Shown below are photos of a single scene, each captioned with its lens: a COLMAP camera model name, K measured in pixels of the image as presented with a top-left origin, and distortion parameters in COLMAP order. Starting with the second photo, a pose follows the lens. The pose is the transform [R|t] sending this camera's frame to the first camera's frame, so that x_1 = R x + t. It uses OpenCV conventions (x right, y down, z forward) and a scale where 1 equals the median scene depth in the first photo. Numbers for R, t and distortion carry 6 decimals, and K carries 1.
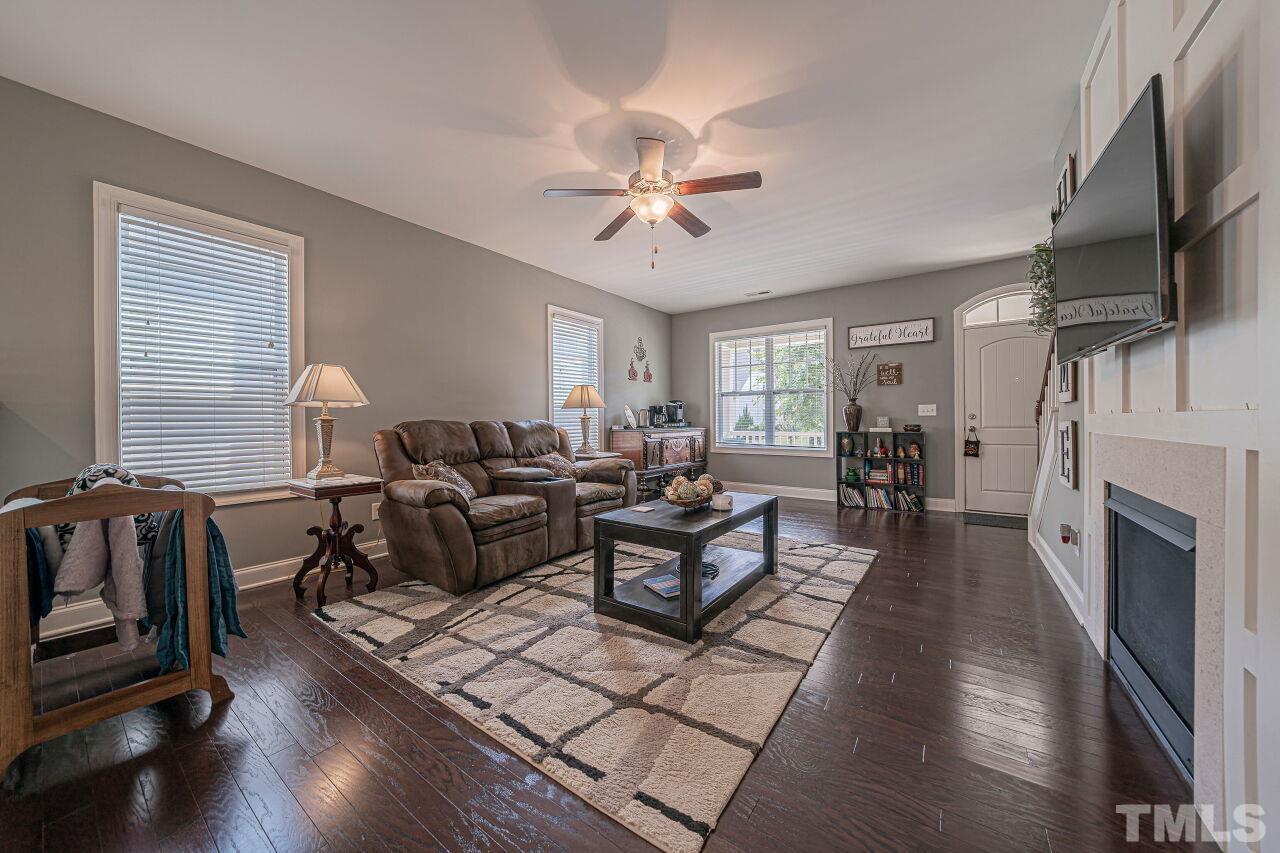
lens RADIAL K [[442.3, 0, 638.7], [0, 442.3, 423.0], [0, 0, 1]] dist [-0.011811, 0.001502]
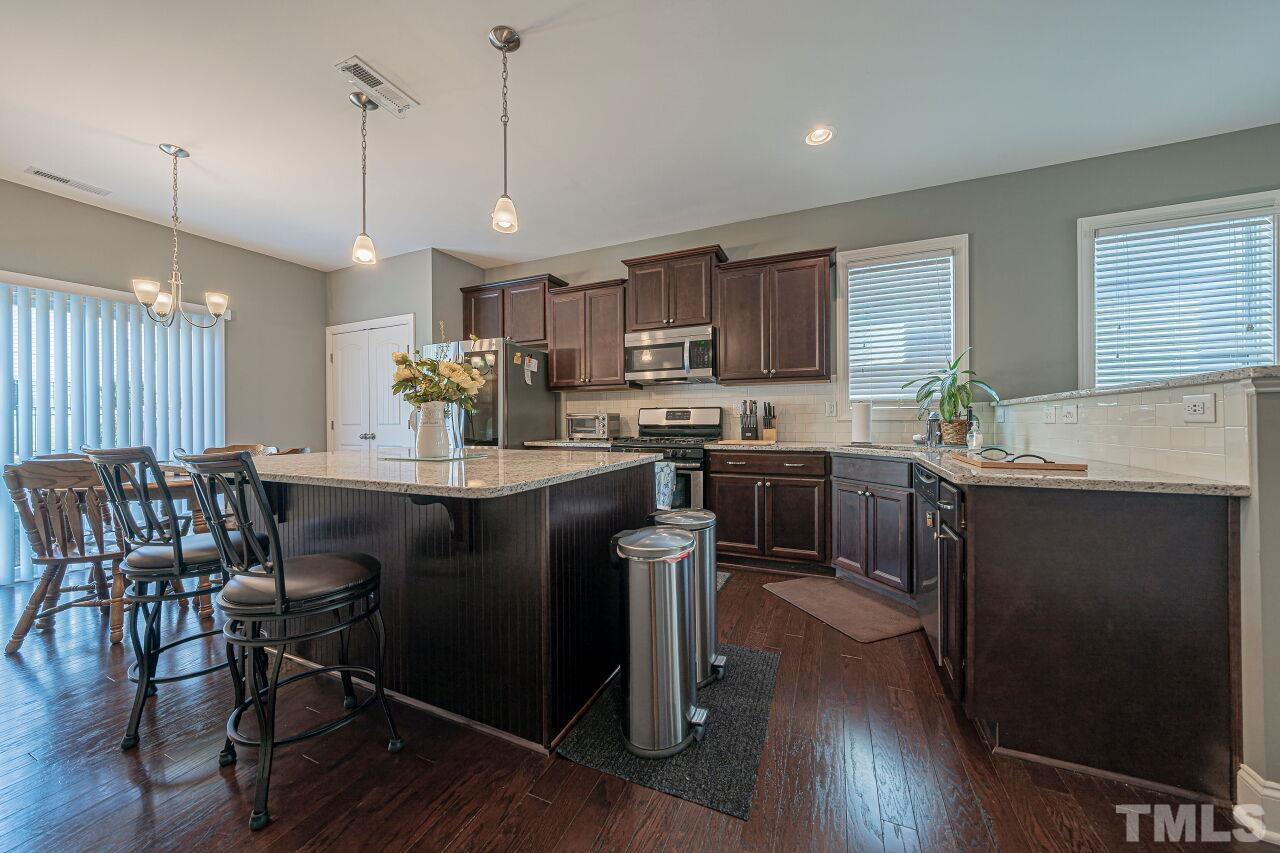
lens RADIAL K [[442.3, 0, 636.7], [0, 442.3, 421.9], [0, 0, 1]] dist [-0.011811, 0.001502]
pose [[0.205744, 0.010238, -0.978552, -0.133471], [-0.000516, 0.999946, 0.010353, 0.001661], [0.978606, -0.001625, 0.205738, -0.212995]]
